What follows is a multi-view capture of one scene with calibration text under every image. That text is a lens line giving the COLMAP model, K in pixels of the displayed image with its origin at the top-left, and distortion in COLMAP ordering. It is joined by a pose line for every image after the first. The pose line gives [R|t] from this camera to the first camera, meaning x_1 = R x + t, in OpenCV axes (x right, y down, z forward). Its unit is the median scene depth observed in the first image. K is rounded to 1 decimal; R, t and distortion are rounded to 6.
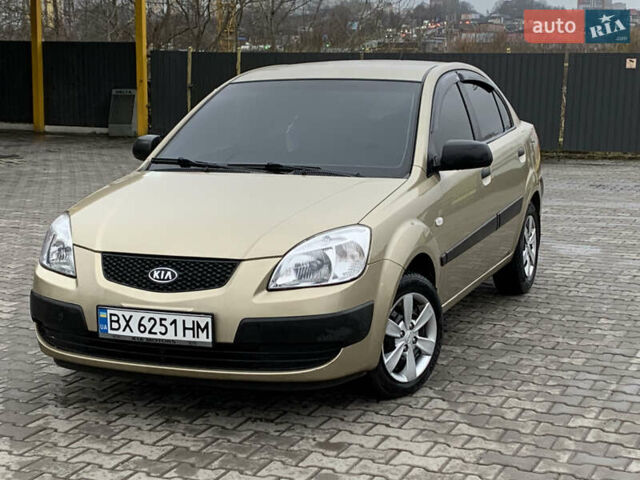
lens RADIAL K [[1183.9, 0, 320.0], [0, 1183.9, 240.0], [0, 0, 1]] dist [0.102134, -0.193660]
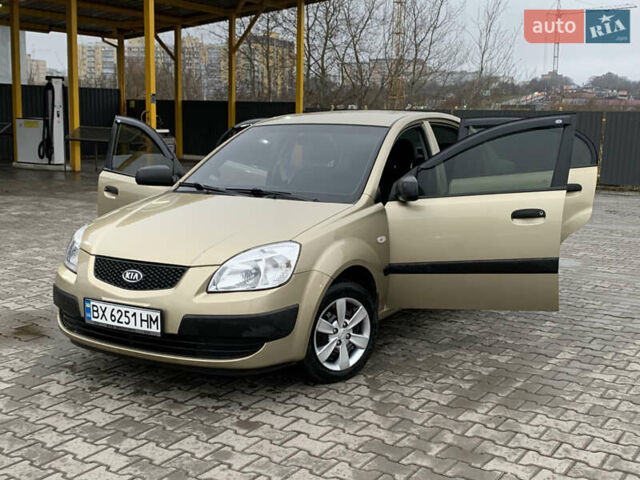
lens RADIAL K [[803.2, 0, 322.4], [0, 803.2, 228.3], [0, 0, 1]] dist [0.192117, -0.837904]
pose [[0.985318, 0.033273, -0.167456, 0.205933], [-0.035452, 0.999321, -0.010038, -0.019163], [0.167009, 0.015827, 0.985828, 0.189122]]
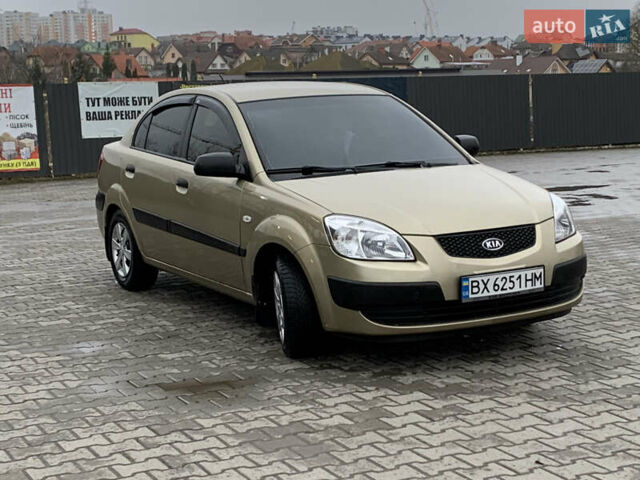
lens RADIAL K [[1183.9, 0, 320.0], [0, 1183.9, 240.0], [0, 0, 1]] dist [0.102134, -0.193660]
pose [[0.637818, -0.121739, 0.760505, -1.200264], [0.146382, 0.988592, 0.035483, -0.046098], [-0.756148, 0.088693, 0.648362, 0.321999]]
